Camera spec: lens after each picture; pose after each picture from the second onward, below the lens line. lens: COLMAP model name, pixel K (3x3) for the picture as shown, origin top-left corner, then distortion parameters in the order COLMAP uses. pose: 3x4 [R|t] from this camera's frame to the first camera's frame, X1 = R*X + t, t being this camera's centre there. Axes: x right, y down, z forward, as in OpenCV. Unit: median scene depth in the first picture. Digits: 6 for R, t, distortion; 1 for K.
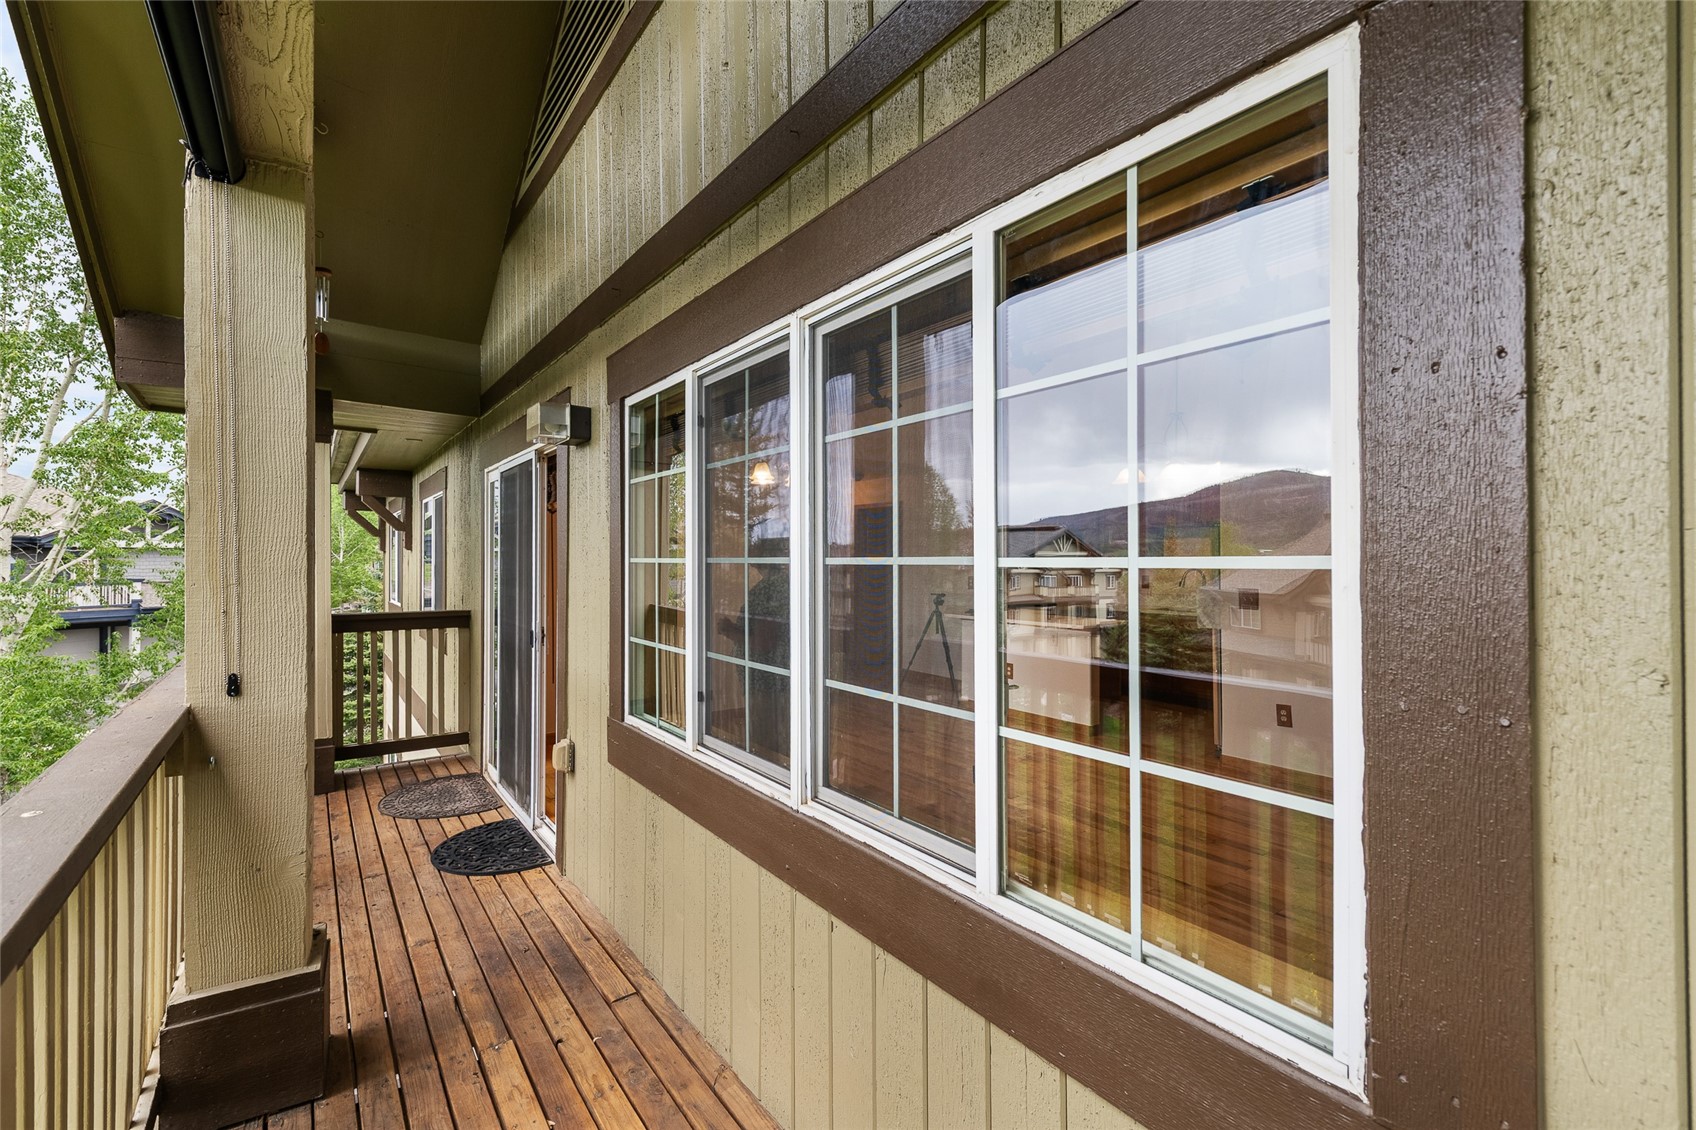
lens RADIAL K [[771.8, 0, 845.8], [0, 771.8, 553.8], [0, 0, 1]] dist [-0.002367, -0.001309]
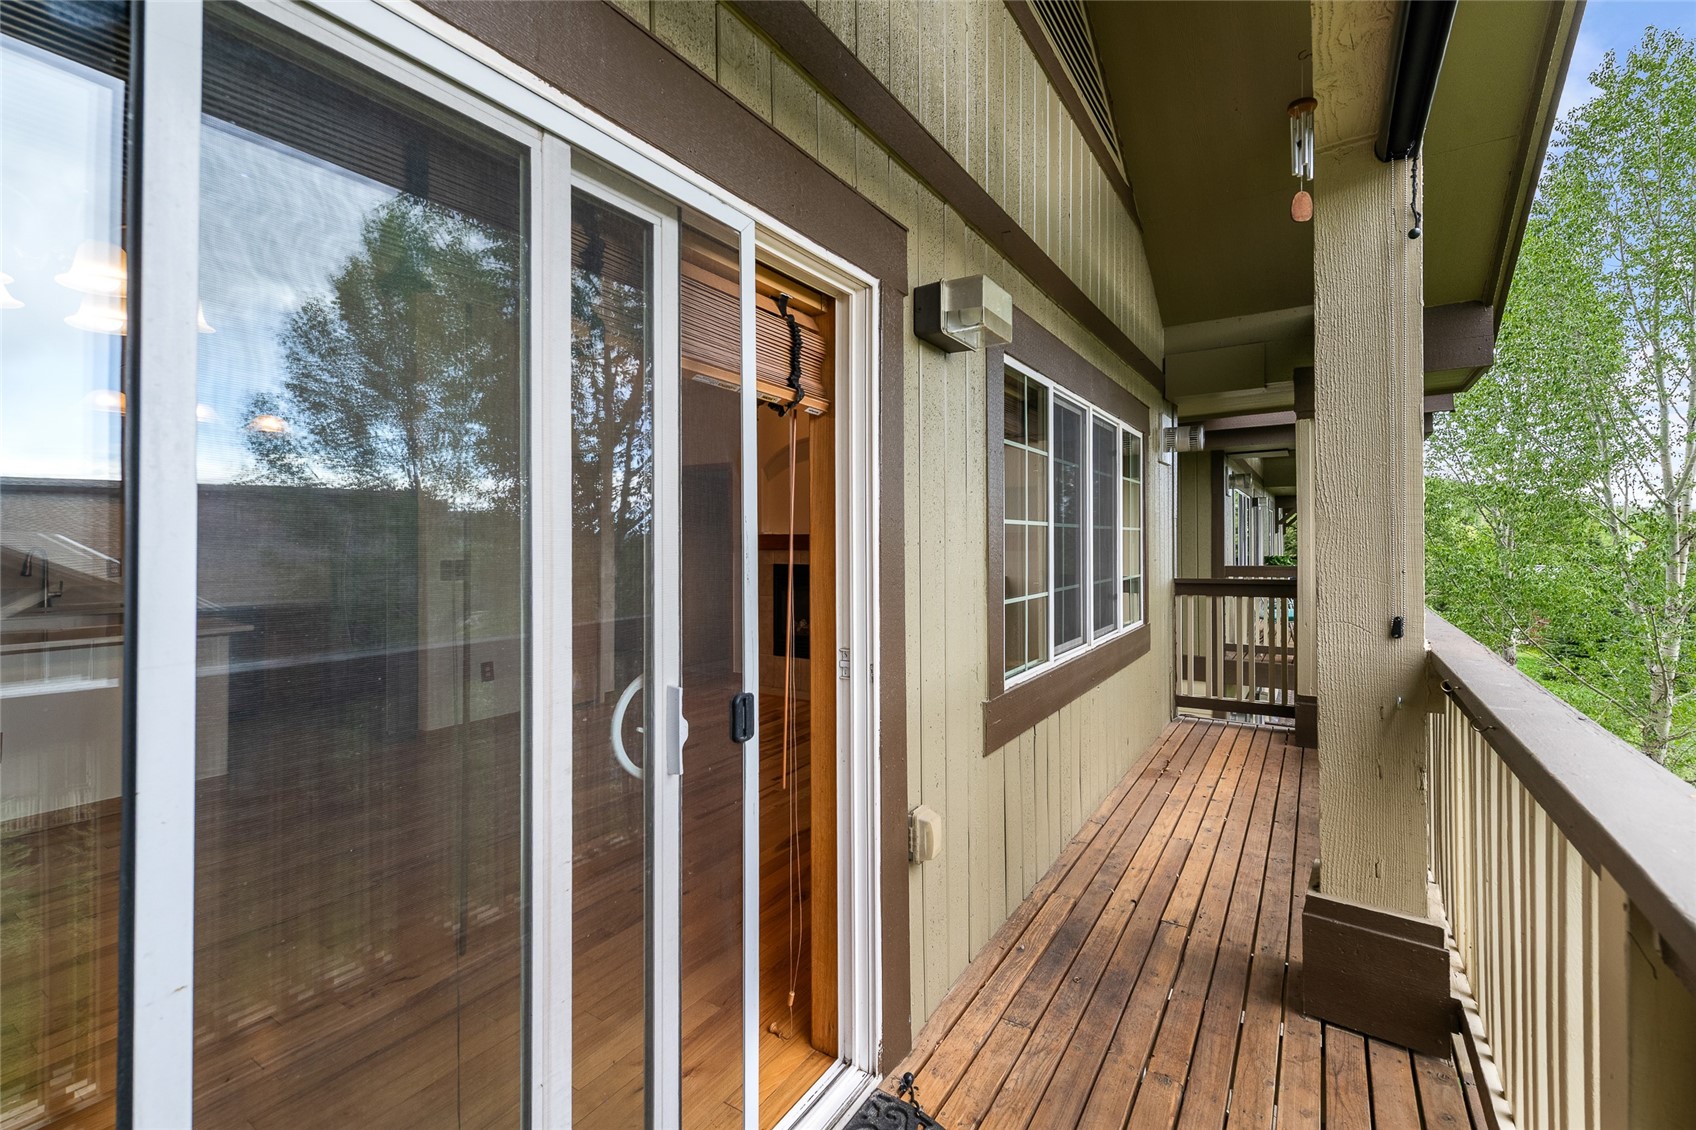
lens RADIAL K [[708.1, 0, 856.5], [0, 708.1, 569.9], [0, 0, 1]] dist [-0.001848, -0.001030]
pose [[-0.369986, -0.040479, 0.928155, -1.166494], [-0.002296, 0.999087, 0.042658, 0.025659], [-0.929035, 0.013652, -0.369741, 1.700101]]
